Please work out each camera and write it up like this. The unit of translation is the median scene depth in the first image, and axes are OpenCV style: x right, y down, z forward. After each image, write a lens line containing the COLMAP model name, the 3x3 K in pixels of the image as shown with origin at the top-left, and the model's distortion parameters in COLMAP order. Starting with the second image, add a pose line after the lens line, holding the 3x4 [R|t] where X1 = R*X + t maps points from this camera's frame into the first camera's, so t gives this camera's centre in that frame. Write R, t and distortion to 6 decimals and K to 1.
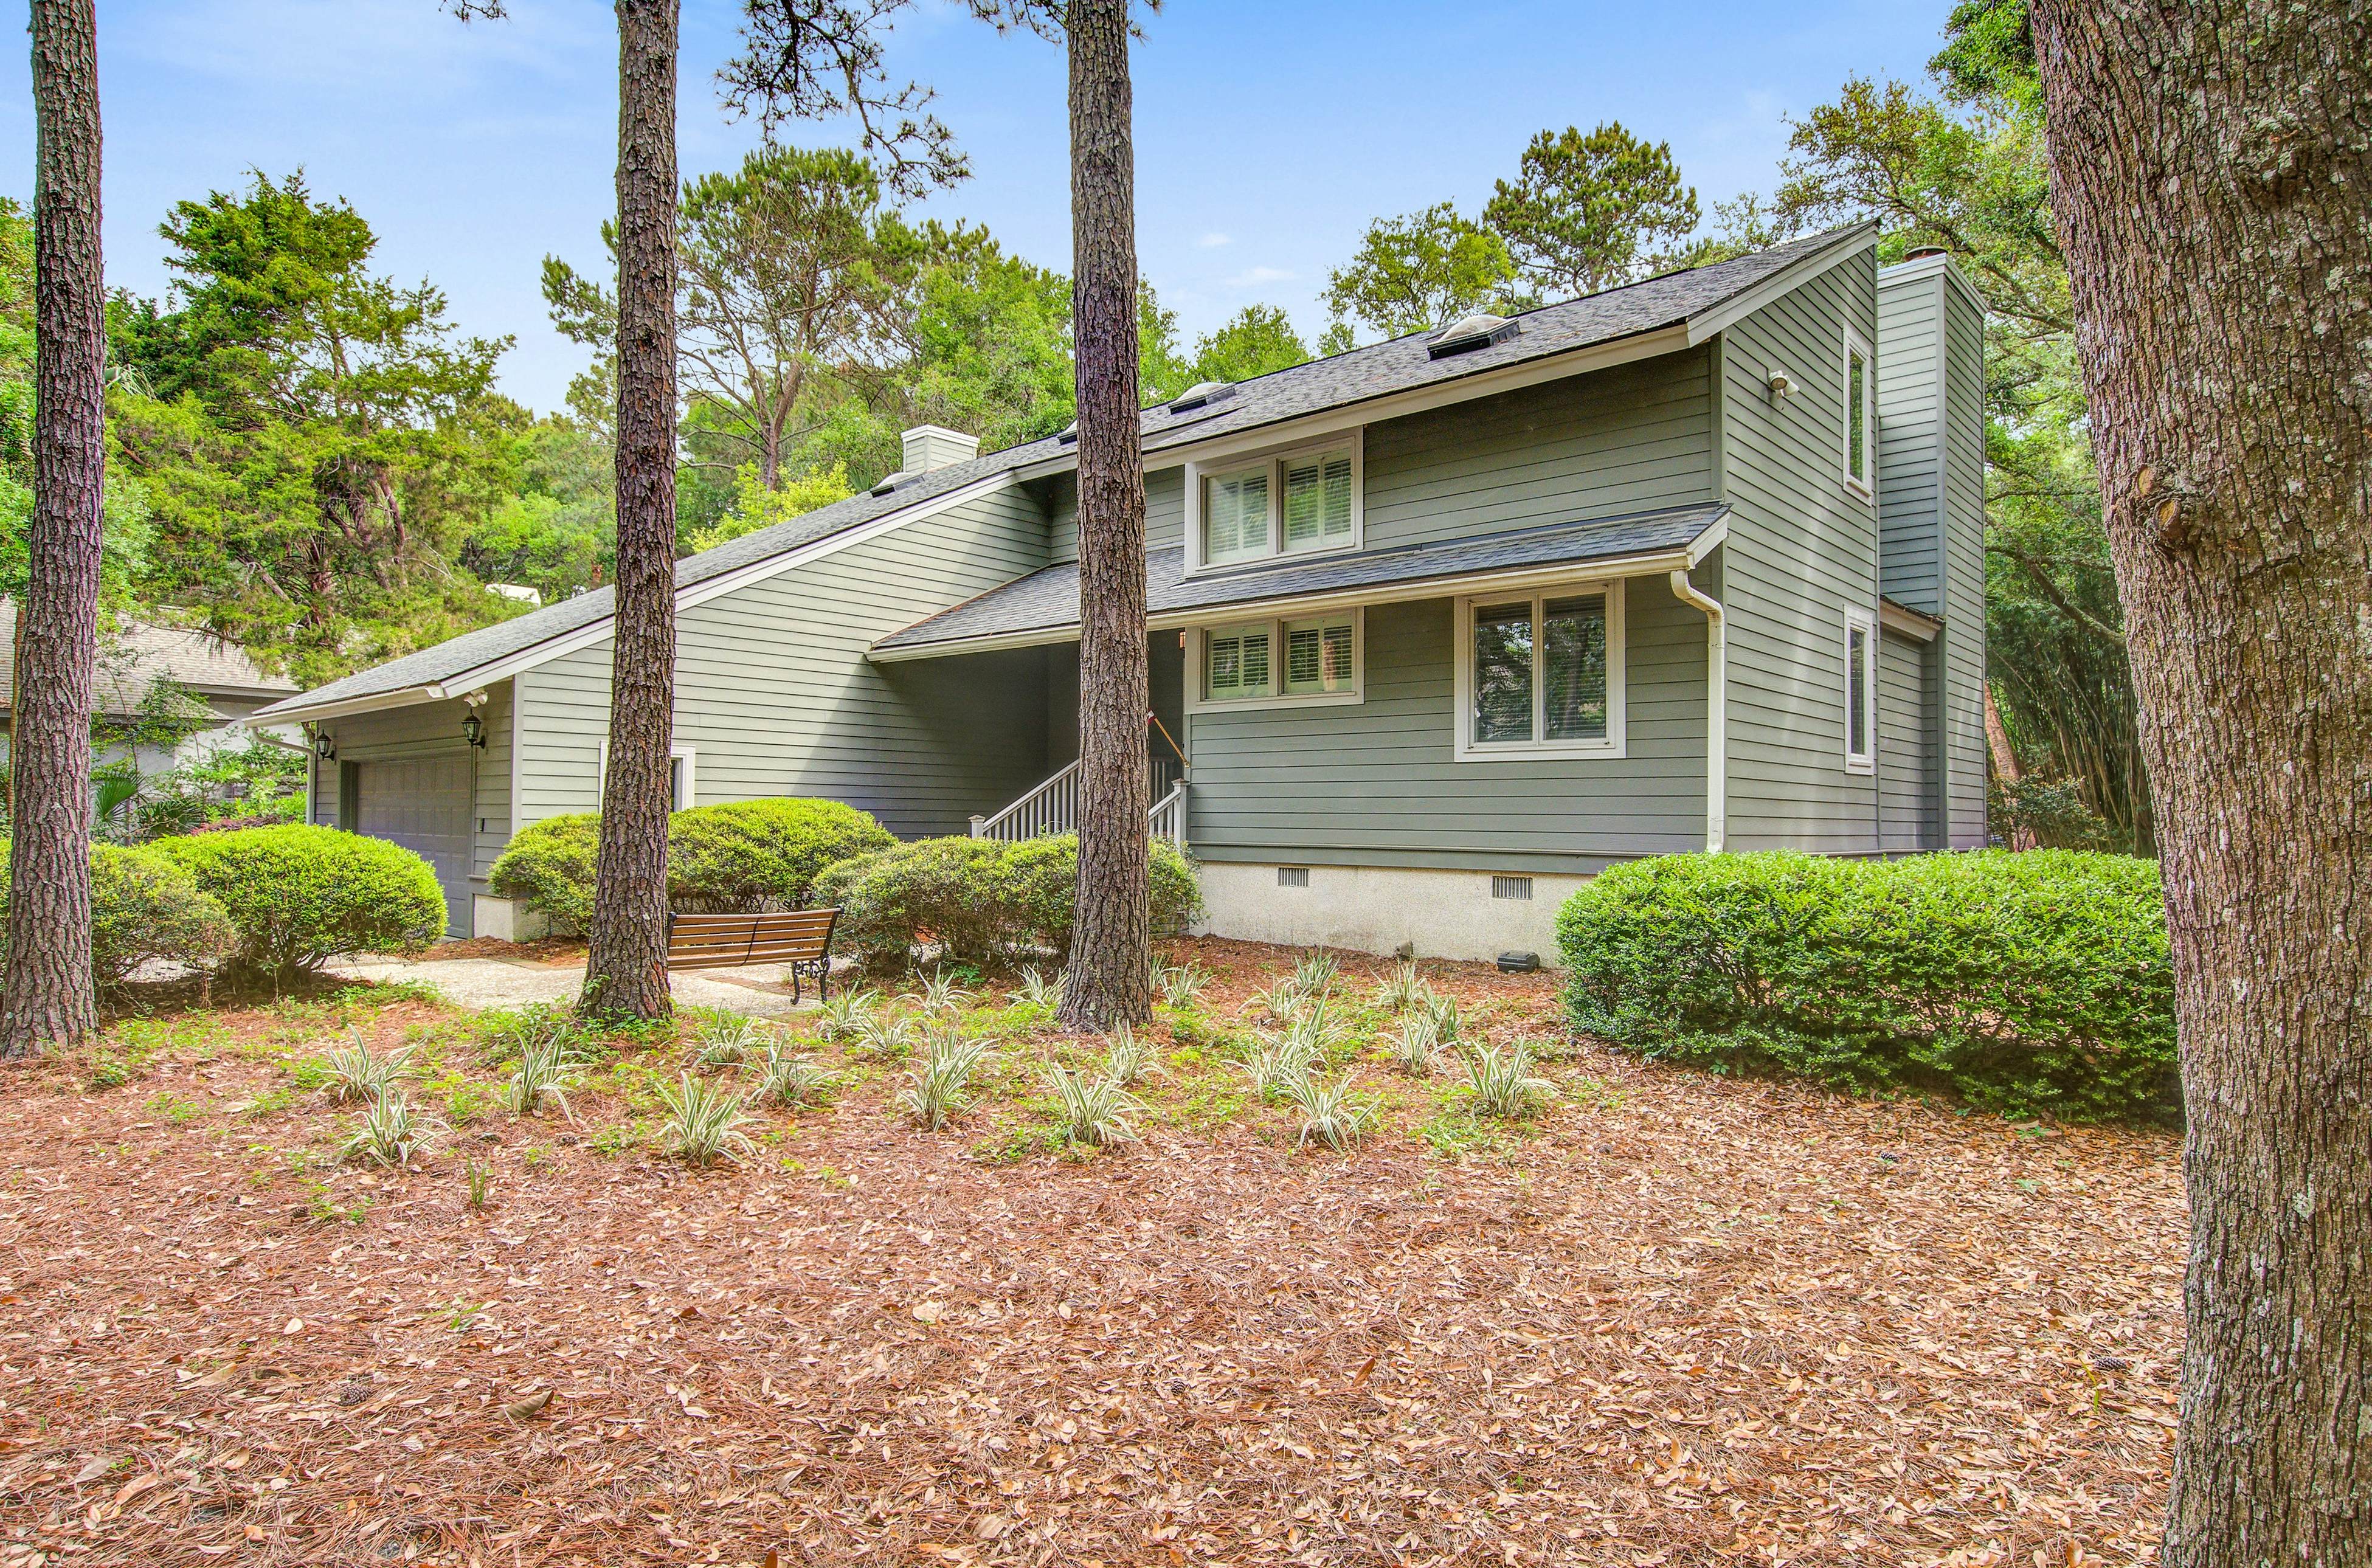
lens RADIAL K [[1054.7, 0, 1186.8], [0, 1054.7, 795.1], [0, 0, 1]] dist [-0.015452, 0.003372]
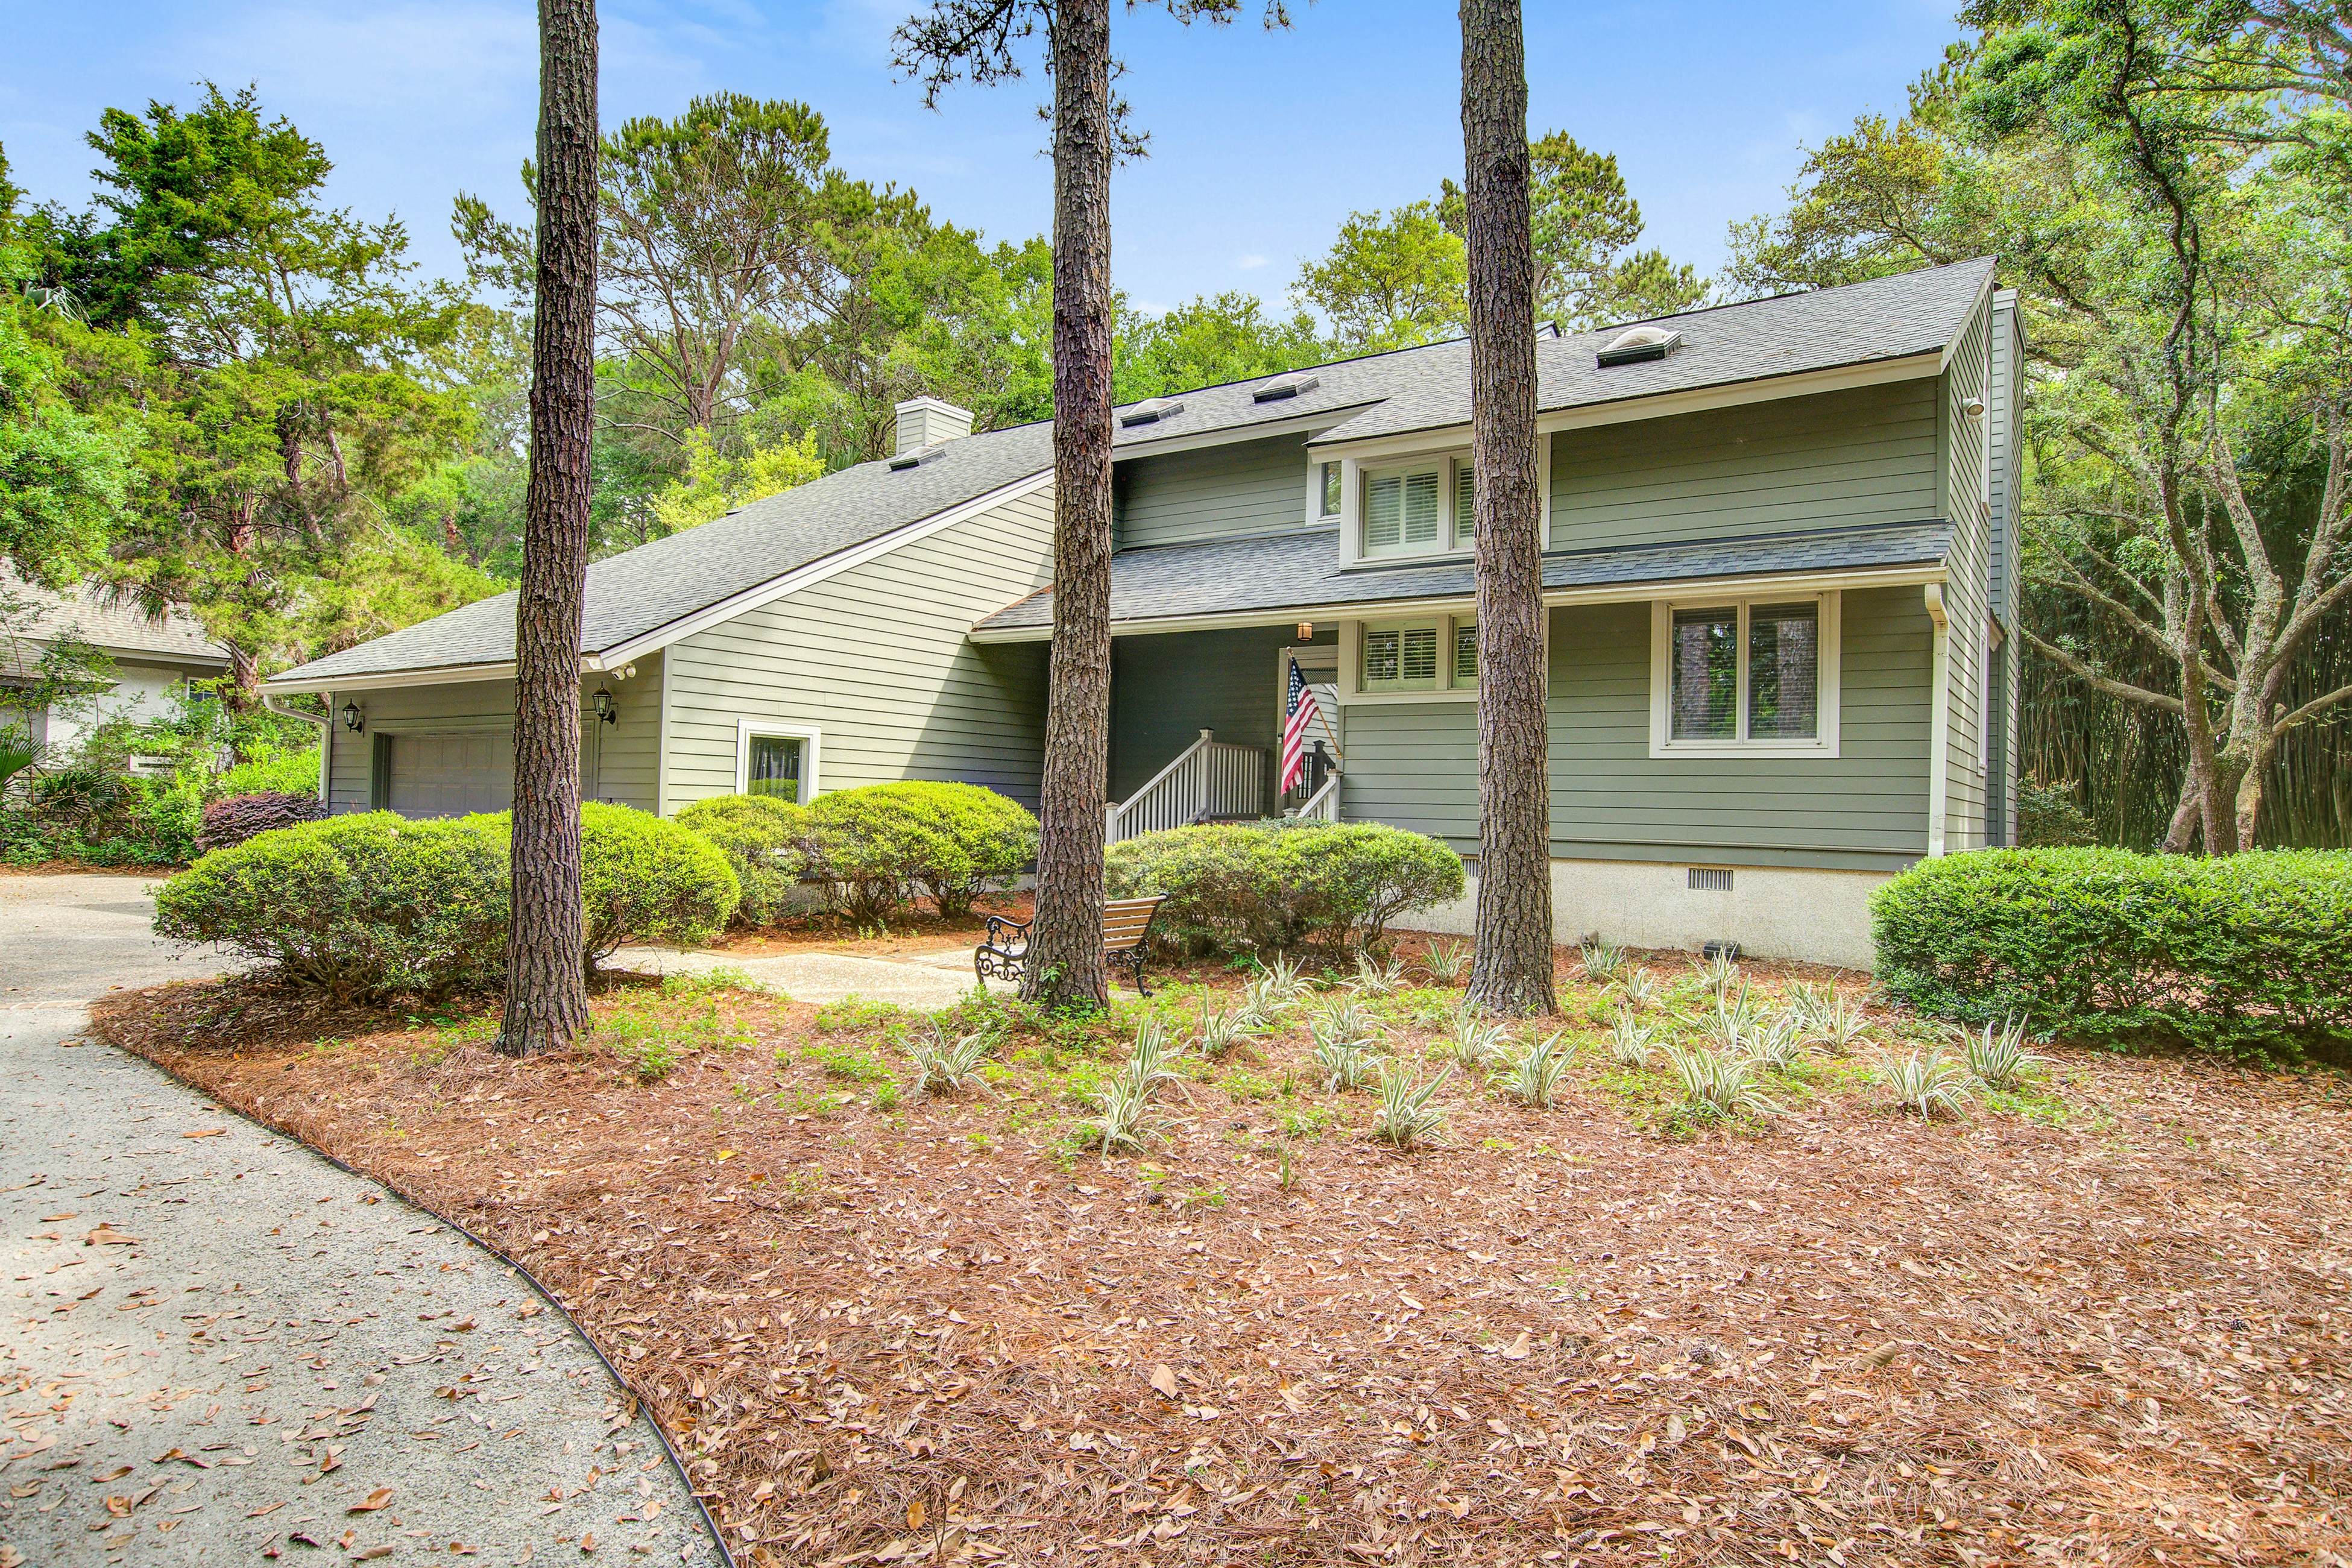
lens RADIAL K [[1067.0, 0, 1192.3], [0, 1067.0, 786.0], [0, 0, 1]] dist [-0.010162, 0.001604]
pose [[0.995535, 0.015925, 0.093039, -0.187367], [-0.016128, 0.999869, 0.001430, 0.001171], [-0.093004, -0.002924, 0.995661, -0.002190]]
